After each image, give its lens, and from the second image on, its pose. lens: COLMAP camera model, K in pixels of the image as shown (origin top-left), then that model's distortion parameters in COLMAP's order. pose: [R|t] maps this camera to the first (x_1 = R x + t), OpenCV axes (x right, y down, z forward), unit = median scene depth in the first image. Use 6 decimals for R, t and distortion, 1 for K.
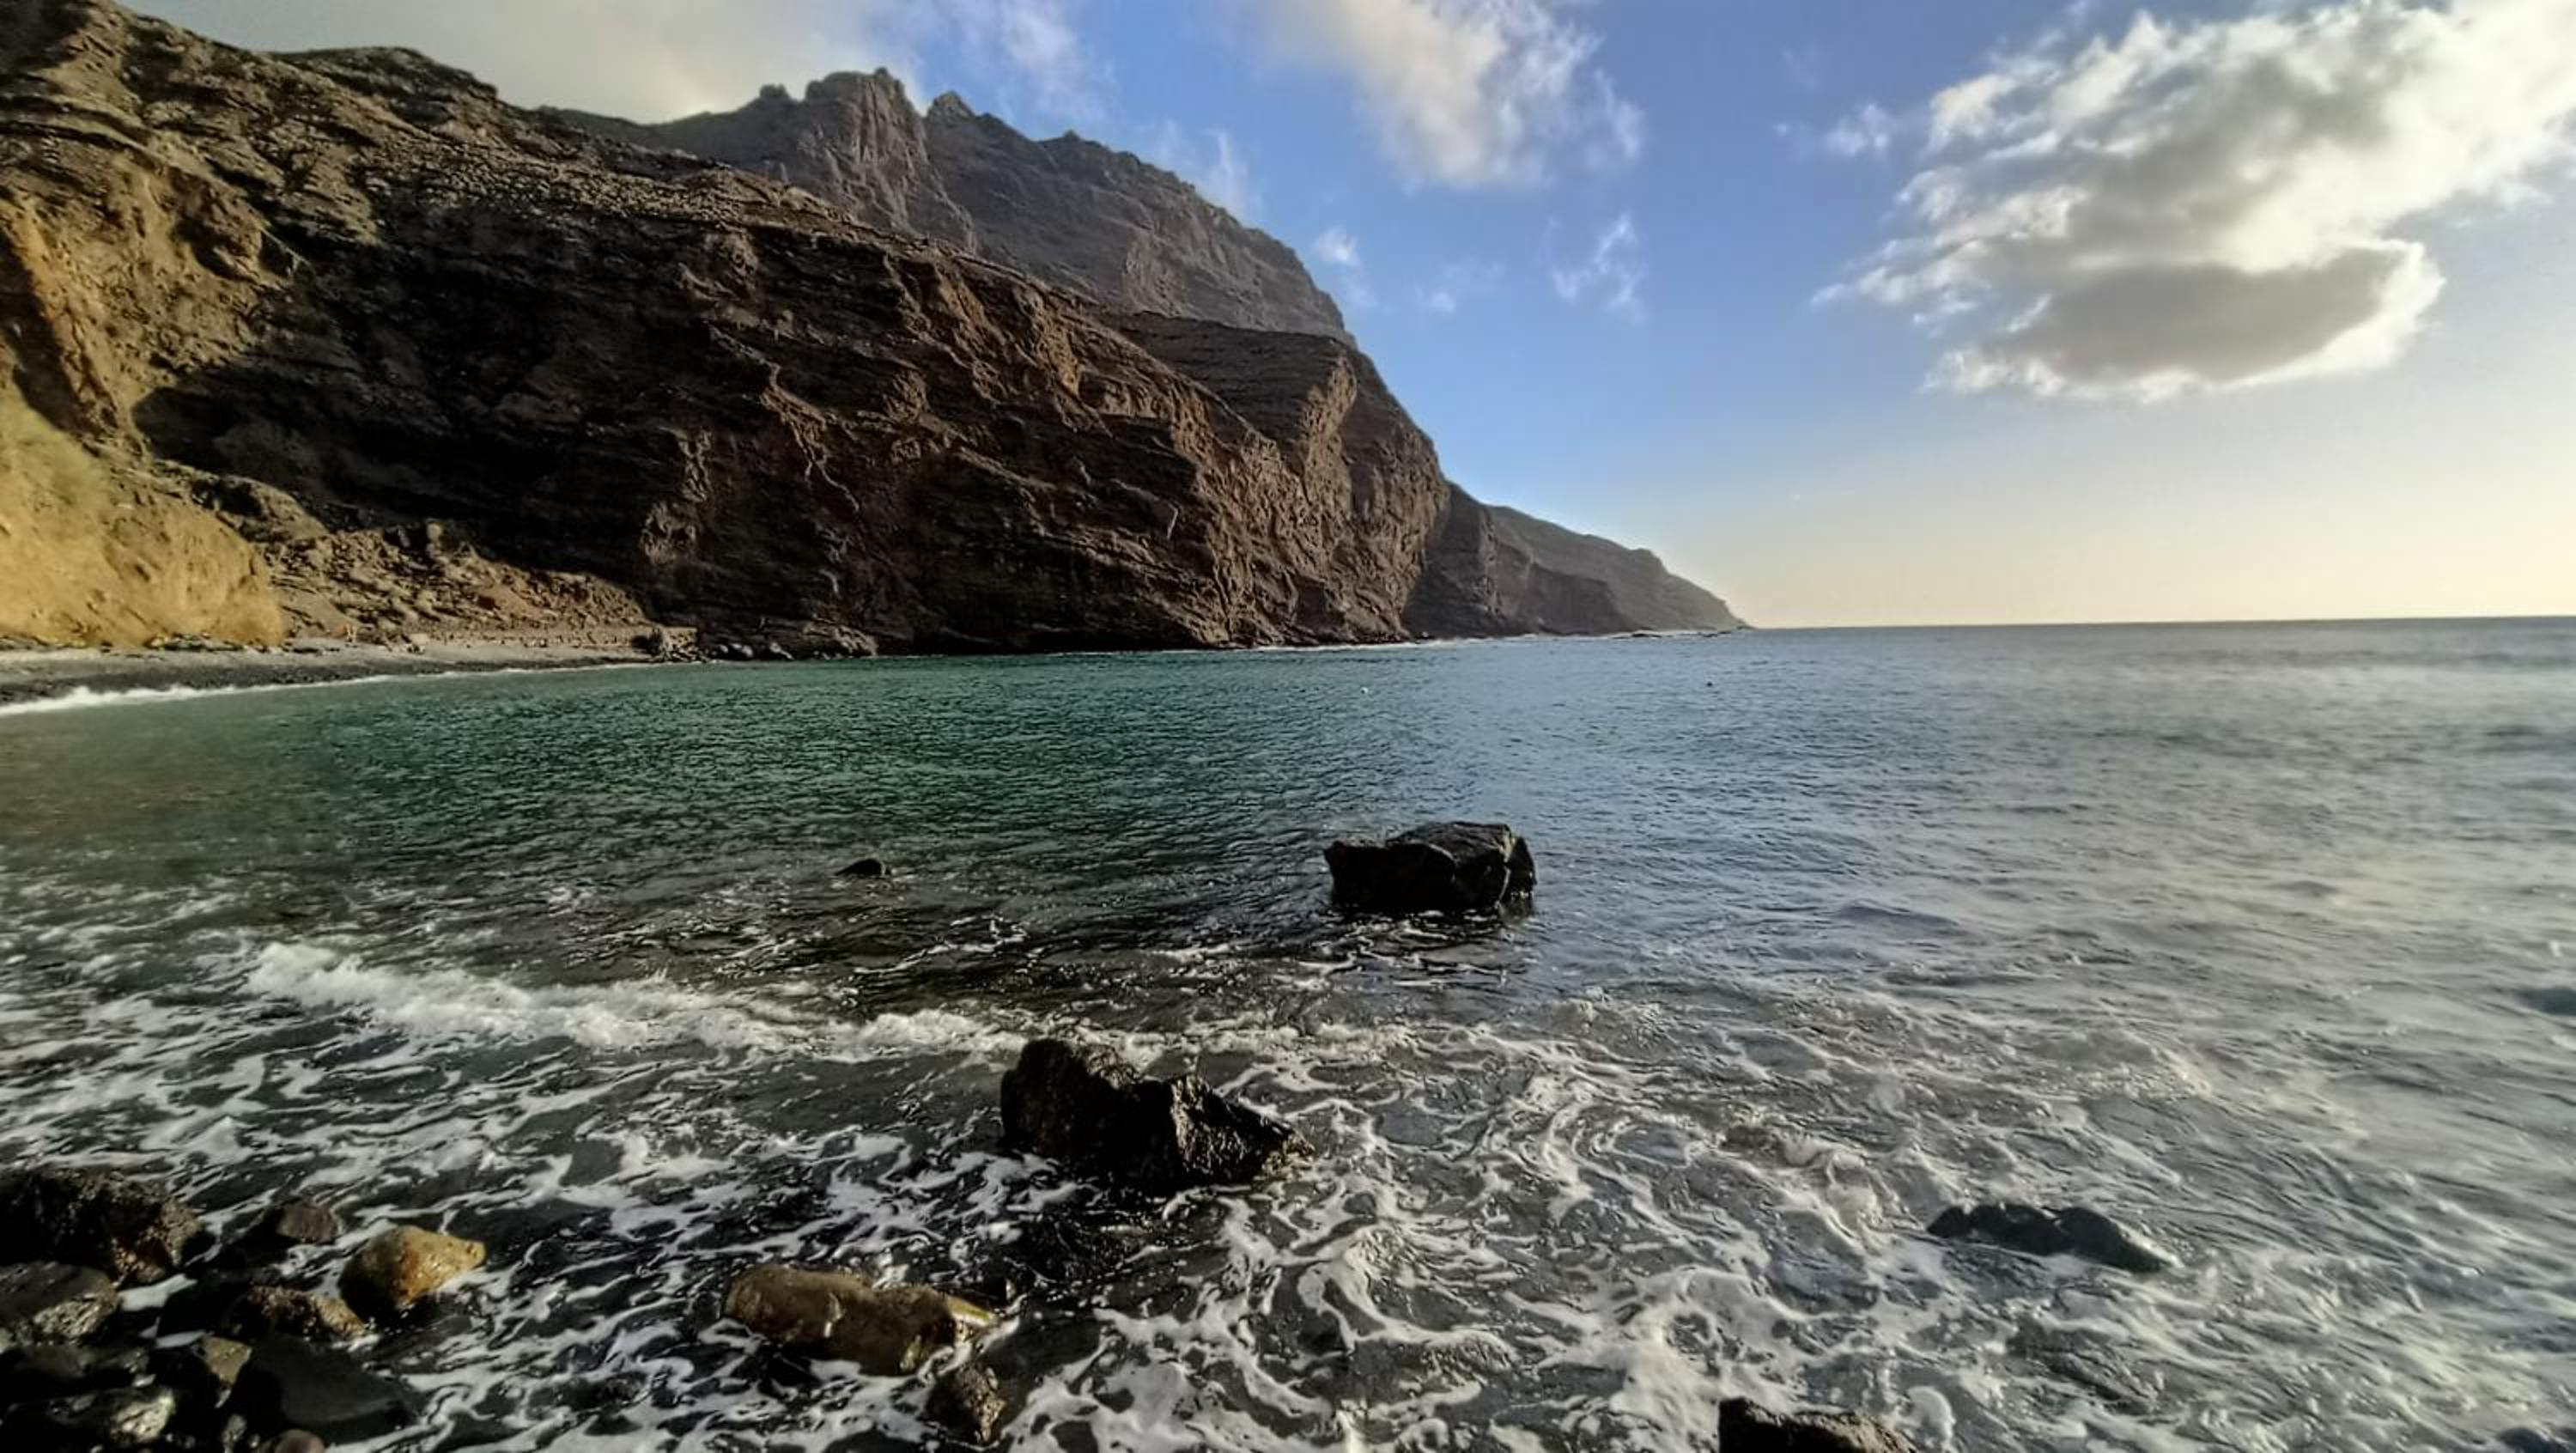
lens RADIAL K [[1168.7, 0, 1284.0], [0, 1168.7, 740.8], [0, 0, 1]] dist [0.004881, -0.001192]
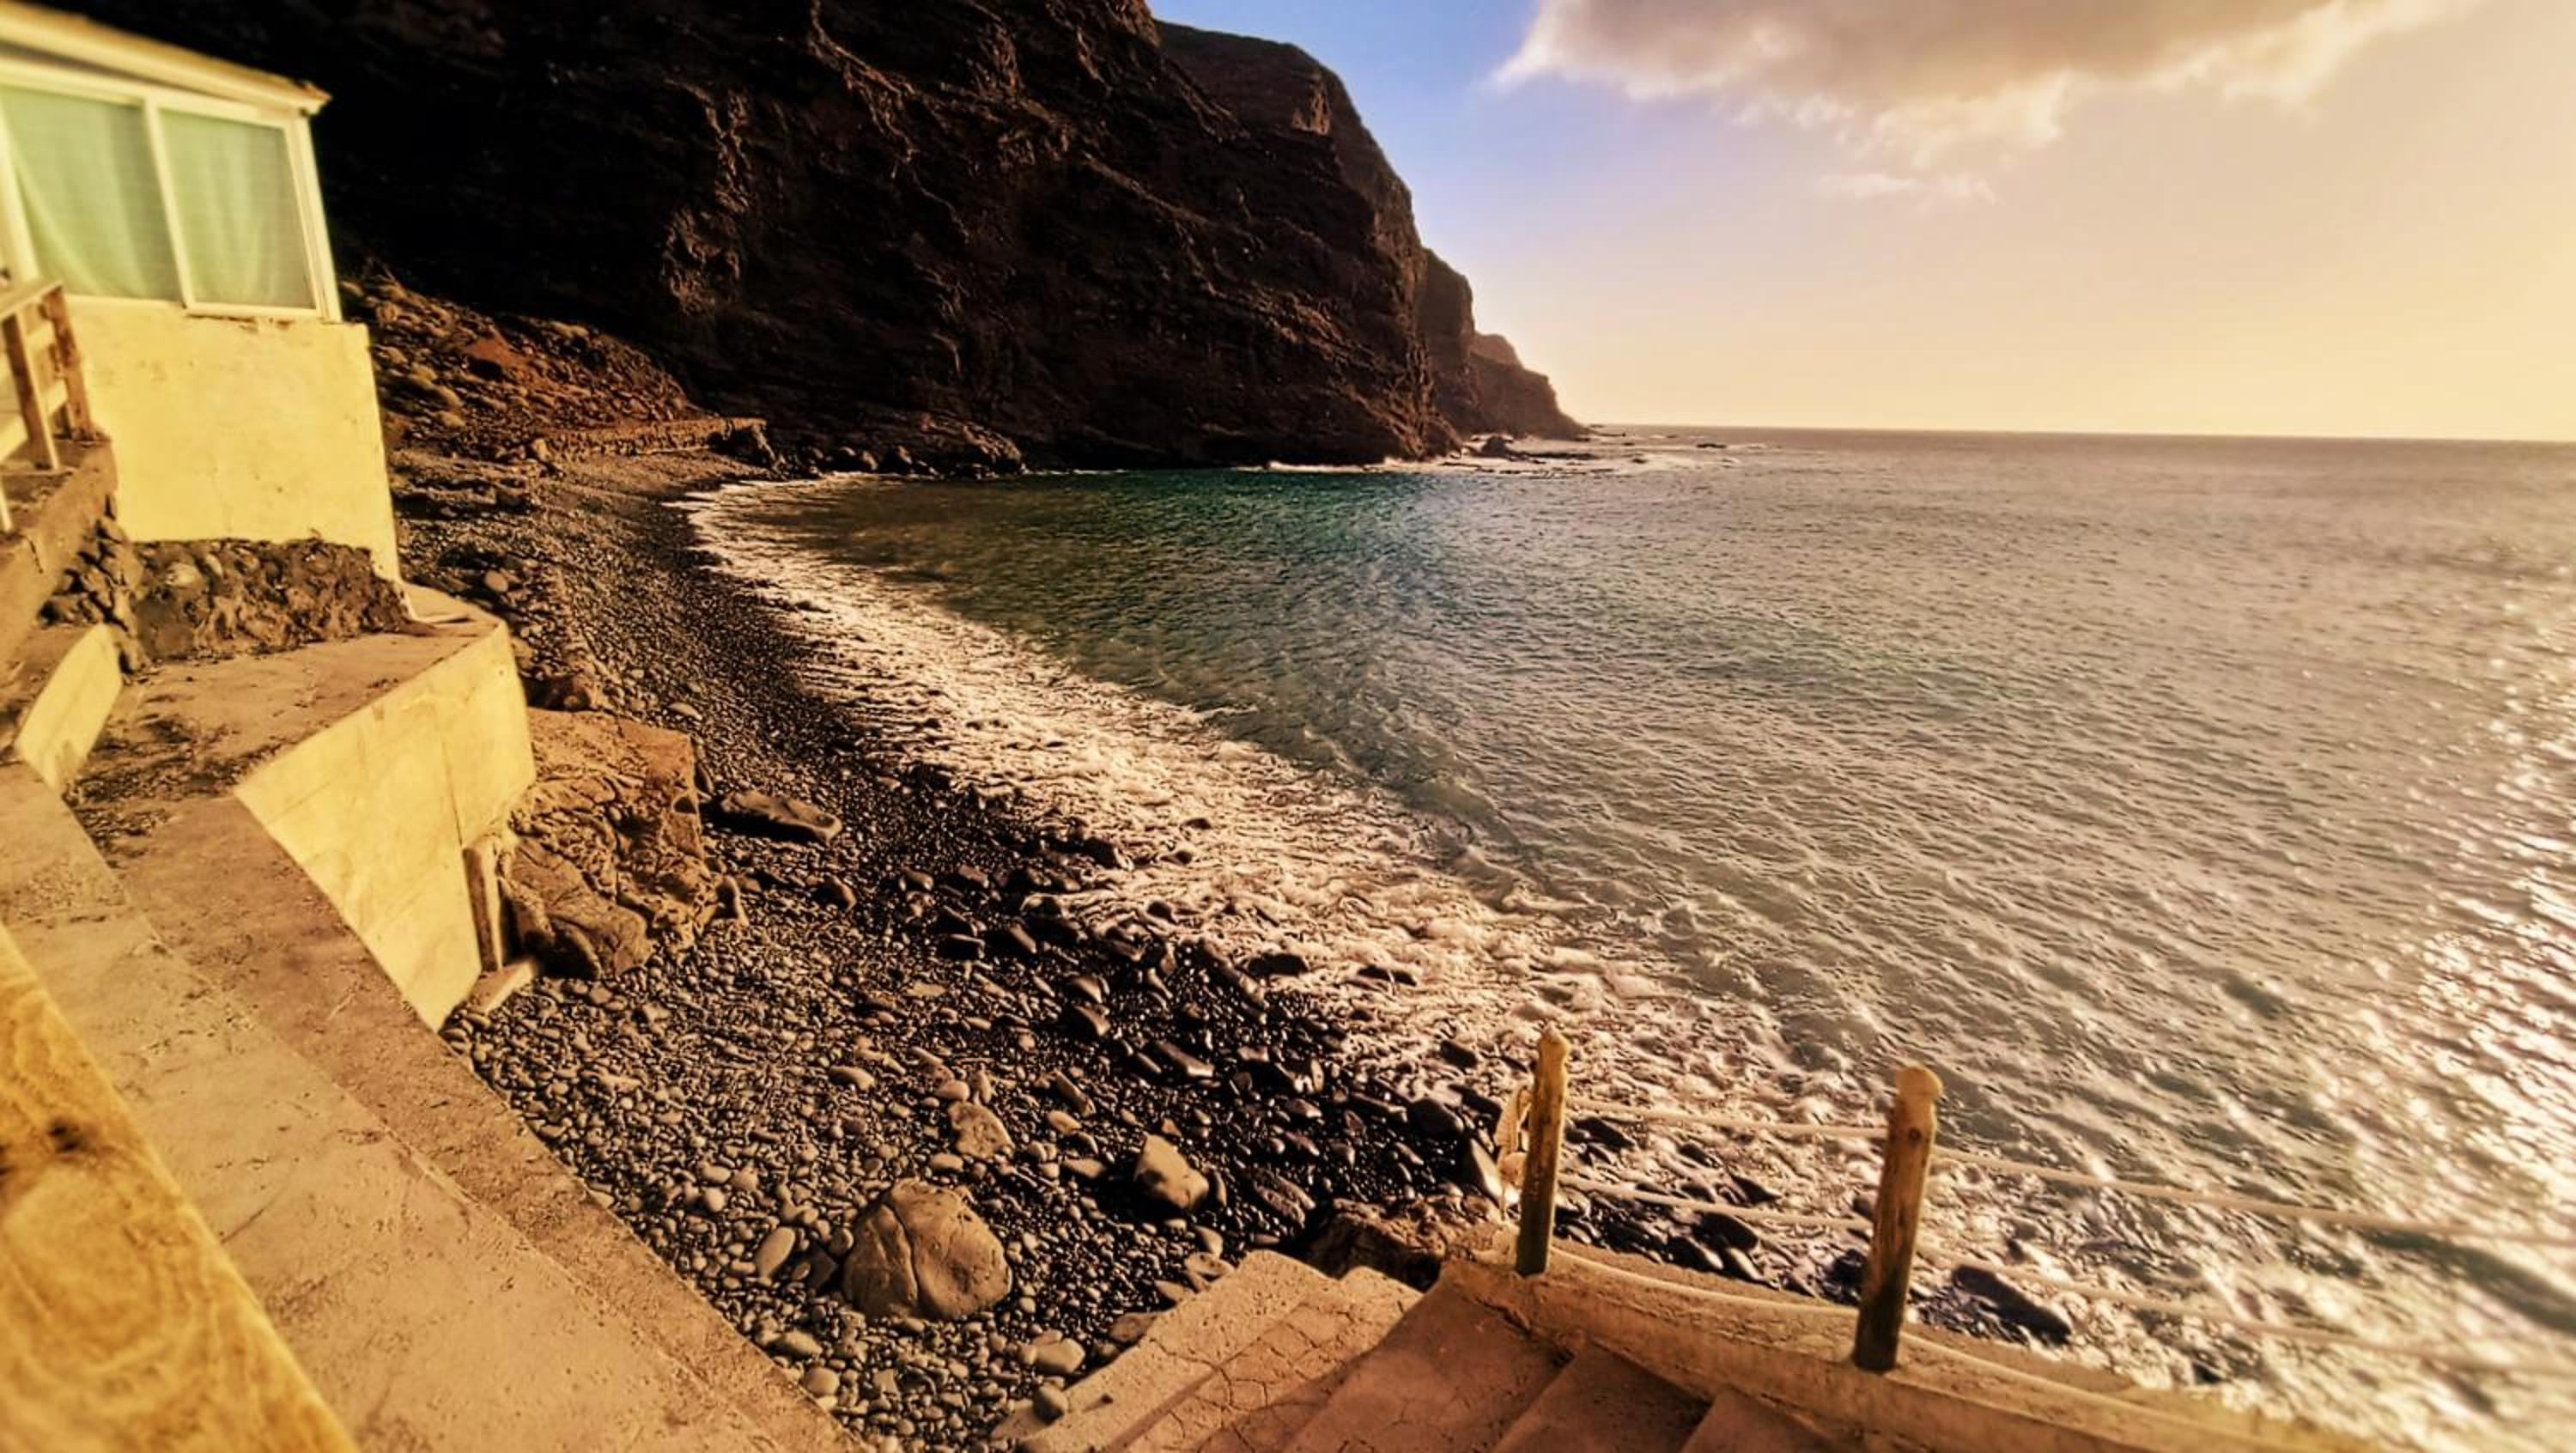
lens RADIAL K [[1237.6, 0, 1289.6], [0, 1237.6, 752.3], [0, 0, 1]] dist [0.000429, 0.000055]
pose [[0.978395, -0.021288, 0.205643, -0.316041], [-0.014653, 0.985043, 0.171686, -0.031911], [-0.206222, -0.170990, 0.963449, 0.218708]]
